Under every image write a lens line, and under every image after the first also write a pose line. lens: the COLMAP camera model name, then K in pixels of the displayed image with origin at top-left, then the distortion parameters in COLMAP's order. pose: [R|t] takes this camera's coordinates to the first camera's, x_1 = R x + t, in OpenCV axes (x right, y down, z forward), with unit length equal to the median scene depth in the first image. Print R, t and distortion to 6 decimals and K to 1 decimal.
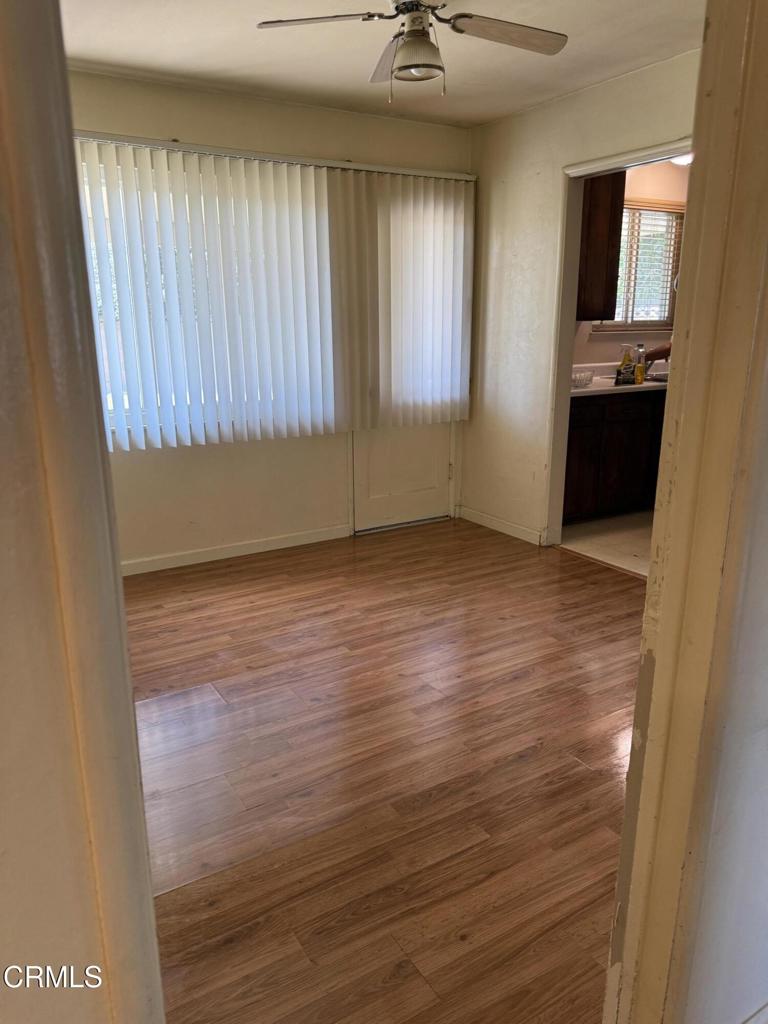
lens RADIAL K [[736.0, 0, 380.7], [0, 736.0, 512.1], [0, 0, 1]] dist [0.074798, -0.071115]
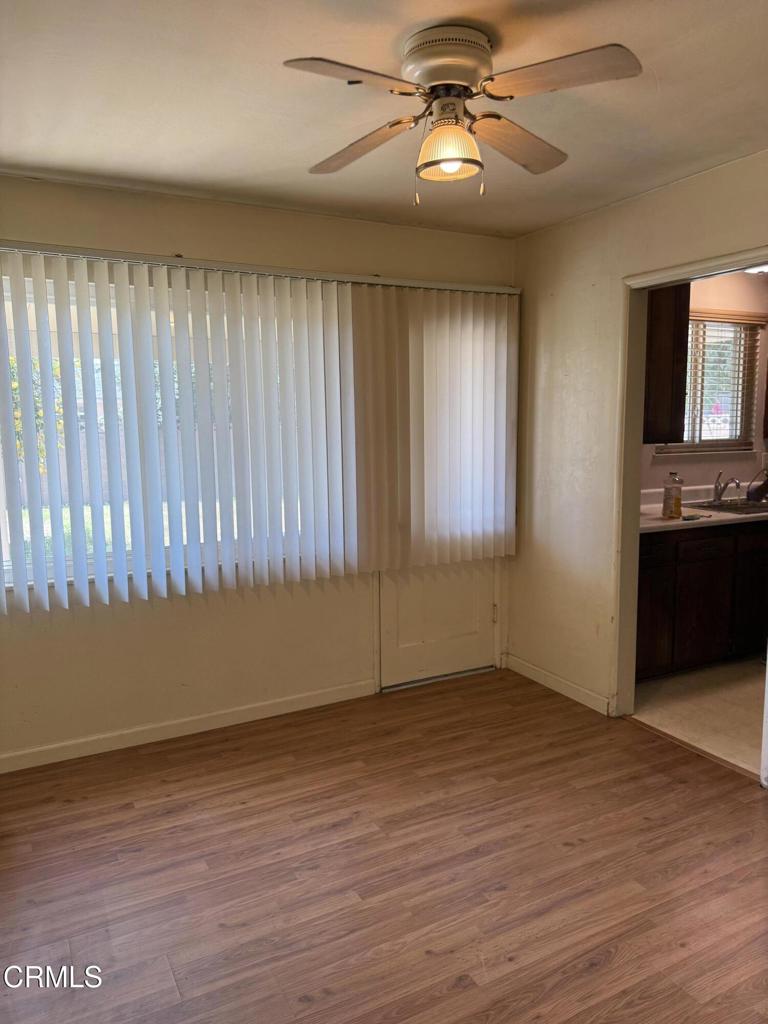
lens RADIAL K [[736.0, 0, 382.6], [0, 736.0, 506.7], [0, 0, 1]] dist [0.074798, -0.071115]
pose [[0.998422, 0.003004, -0.056069, 0.015168], [-0.010705, 0.990435, -0.137563, -0.073881], [0.055119, 0.137946, 0.988905, 0.159381]]
